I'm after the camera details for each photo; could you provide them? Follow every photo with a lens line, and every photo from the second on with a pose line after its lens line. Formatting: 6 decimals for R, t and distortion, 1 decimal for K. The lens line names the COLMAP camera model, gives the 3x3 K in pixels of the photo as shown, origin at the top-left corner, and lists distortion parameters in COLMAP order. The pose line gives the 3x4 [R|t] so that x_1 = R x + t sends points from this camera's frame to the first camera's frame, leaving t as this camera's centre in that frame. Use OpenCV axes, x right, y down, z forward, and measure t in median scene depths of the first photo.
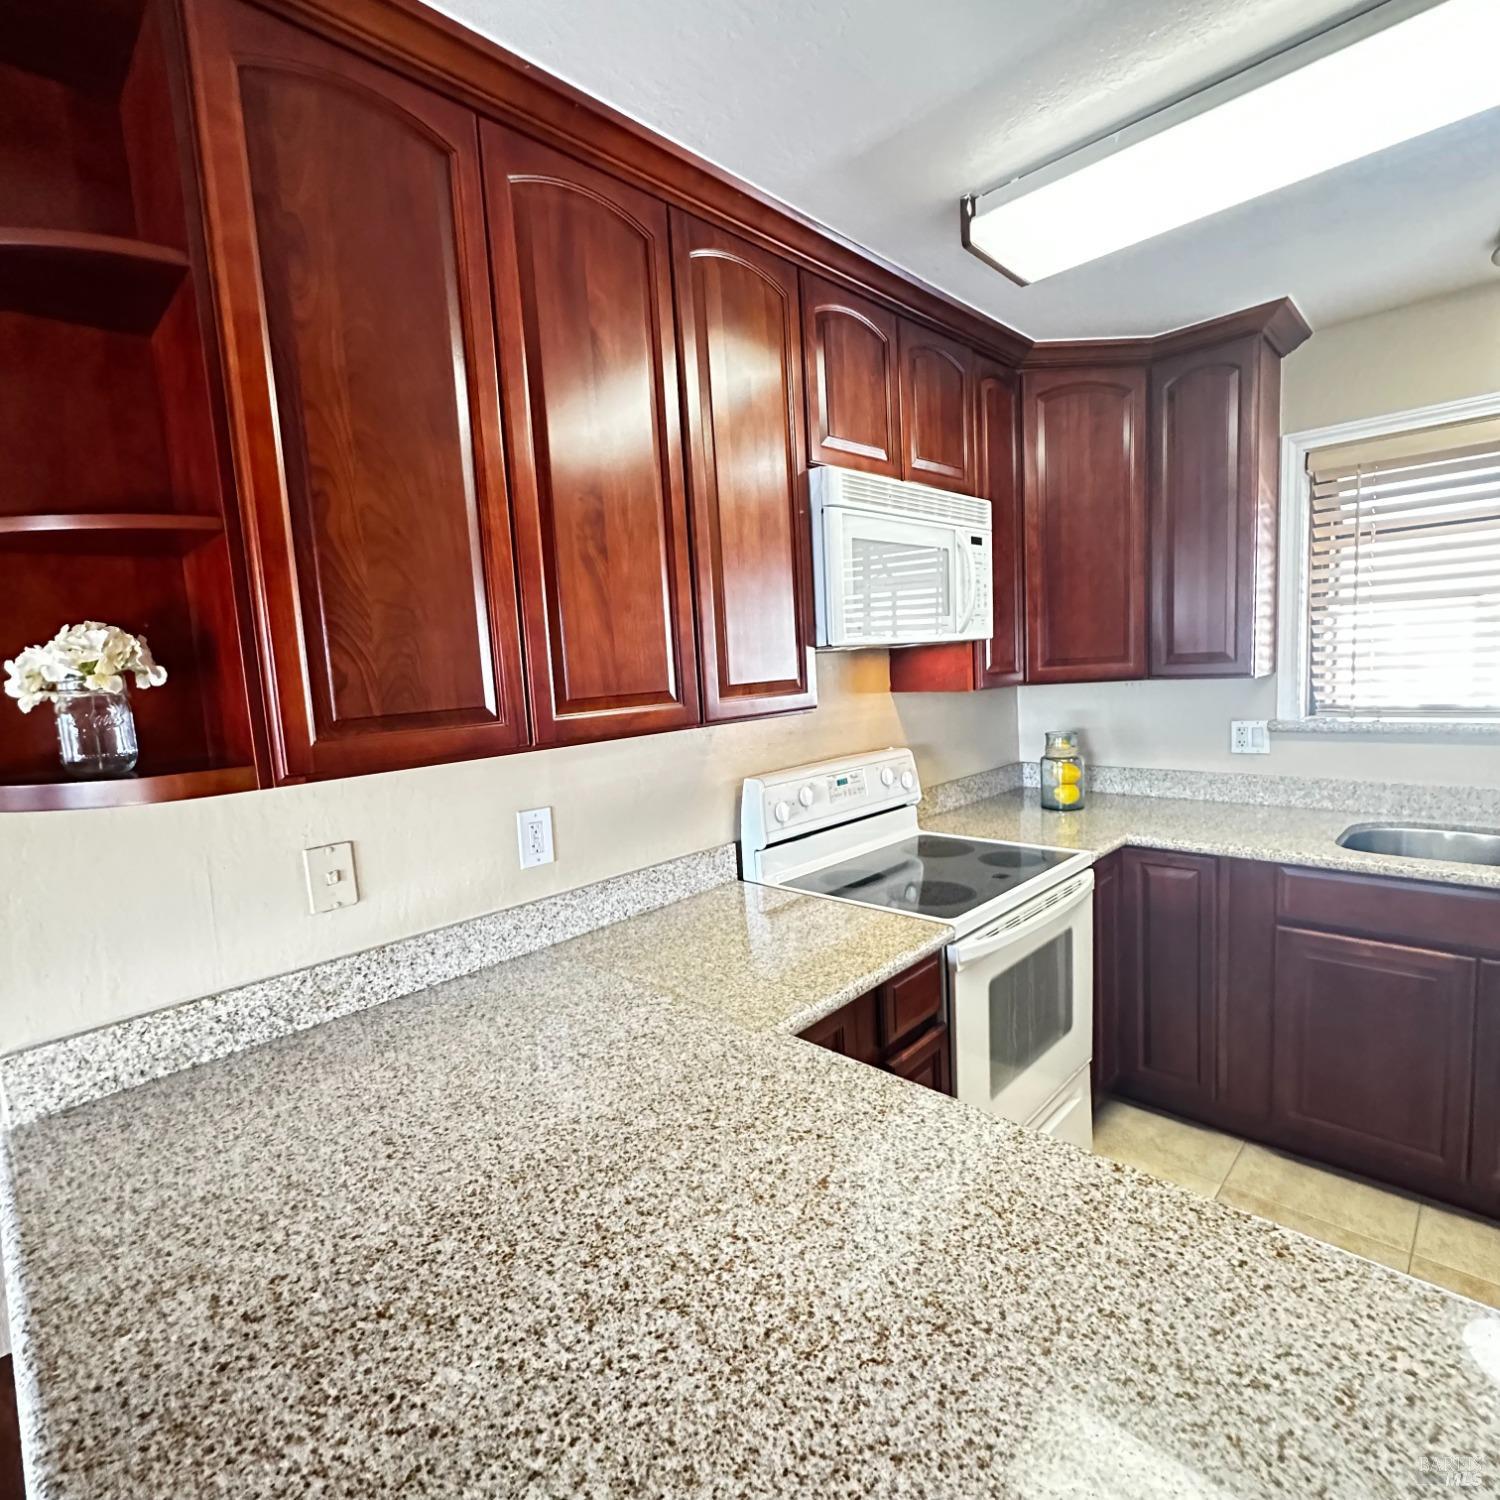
lens RADIAL K [[794.7, 0, 750.9], [0, 794.7, 749.1], [0, 0, 1]] dist [-0.001963, 0.001072]
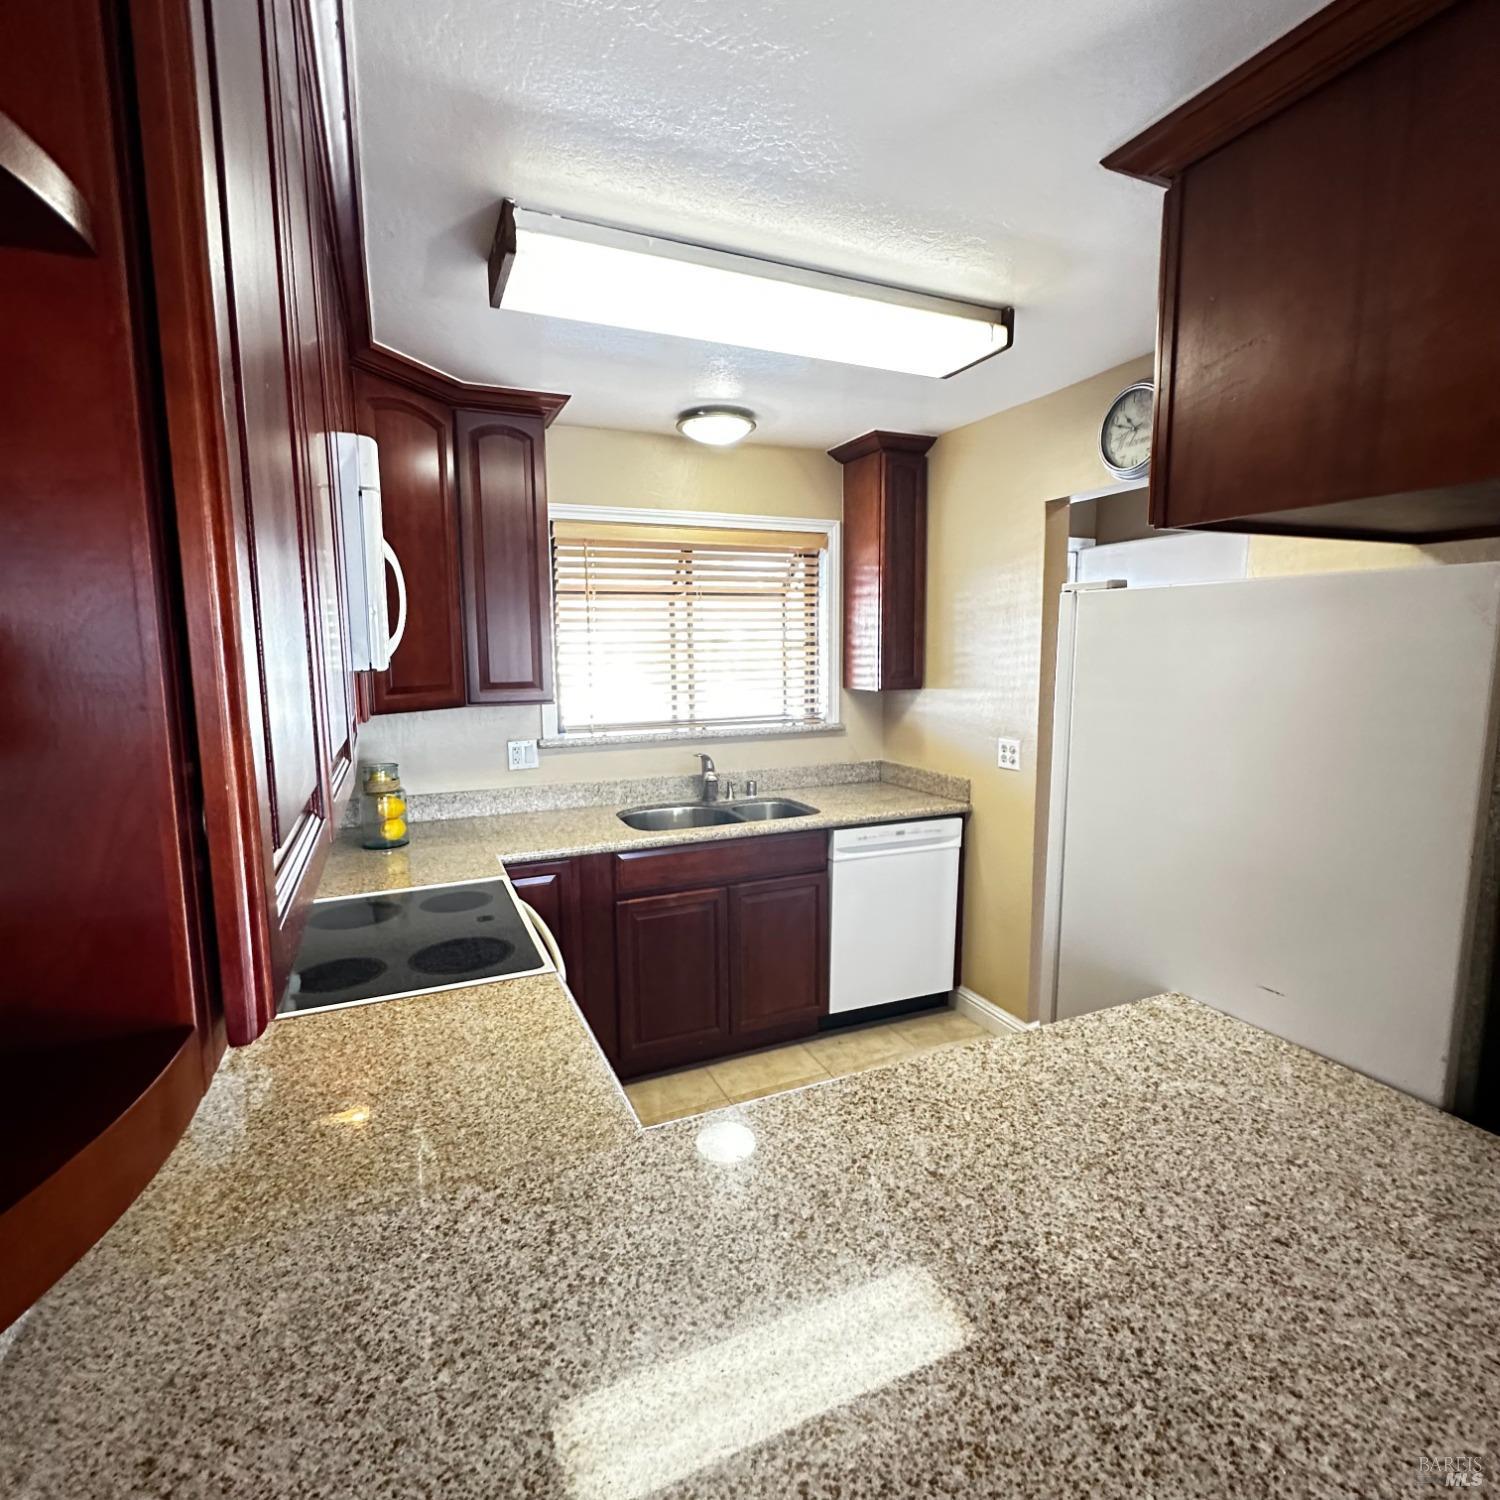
lens RADIAL K [[794.7, 0, 750.3], [0, 794.7, 749.2], [0, 0, 1]] dist [-0.001963, 0.001072]
pose [[0.375039, -0.066716, 0.924605, -1.284042], [0.093902, 0.995011, 0.033708, -0.125790], [-0.922241, 0.074180, 0.379432, 1.025357]]
